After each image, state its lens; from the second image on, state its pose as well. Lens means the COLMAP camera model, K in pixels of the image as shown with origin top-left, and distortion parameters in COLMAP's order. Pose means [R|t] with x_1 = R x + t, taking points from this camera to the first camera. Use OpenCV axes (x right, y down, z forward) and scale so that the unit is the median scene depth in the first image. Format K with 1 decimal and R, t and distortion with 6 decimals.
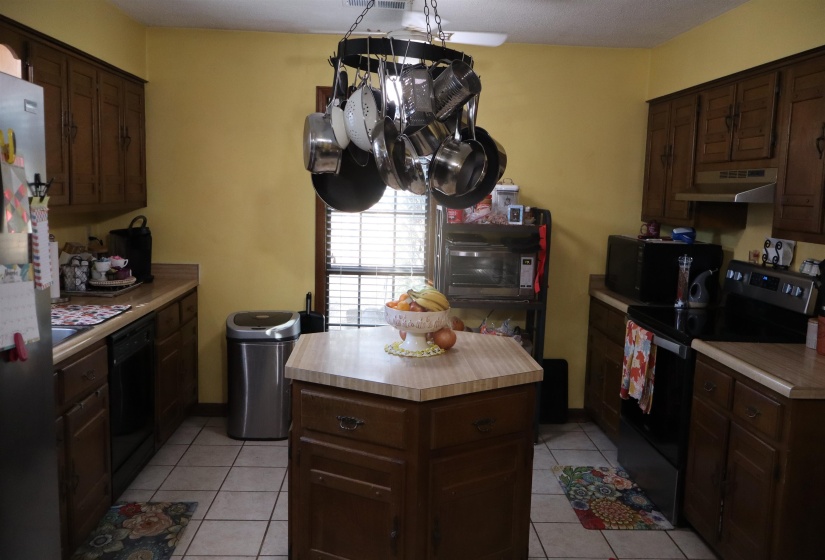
lens RADIAL K [[686.9, 0, 412.4], [0, 686.9, 275.7], [0, 0, 1]] dist [-0.011455, 0.011236]
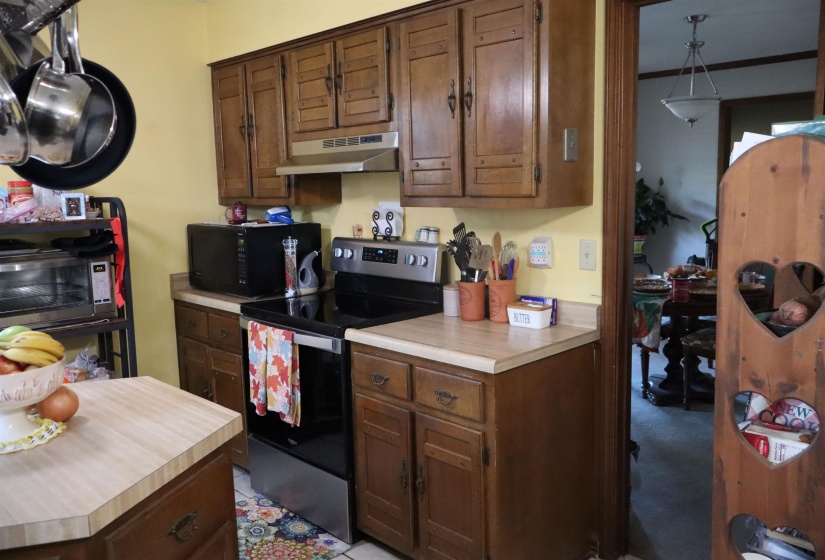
lens RADIAL K [[686.9, 0, 406.8], [0, 686.9, 276.2], [0, 0, 1]] dist [-0.011455, 0.011236]
pose [[0.750419, -0.136599, 0.646693, -0.078399], [0.130599, 0.989765, 0.057519, -0.013067], [-0.647931, 0.041294, 0.760579, 0.259428]]
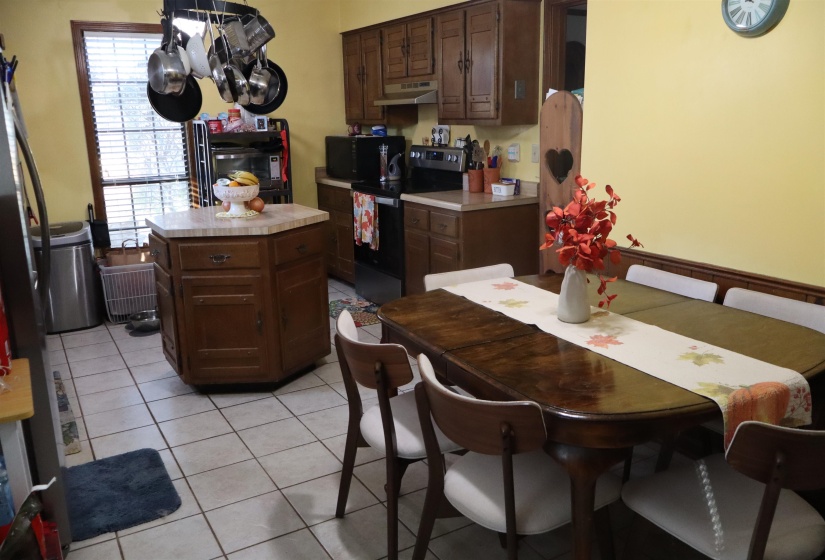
lens RADIAL K [[686.9, 0, 405.2], [0, 686.9, 278.0], [0, 0, 1]] dist [-0.011455, 0.011236]
pose [[0.885751, -0.157159, 0.436745, -0.268801], [0.107394, 0.984792, 0.136567, 0.062156], [-0.451566, -0.074061, 0.889159, -0.372835]]
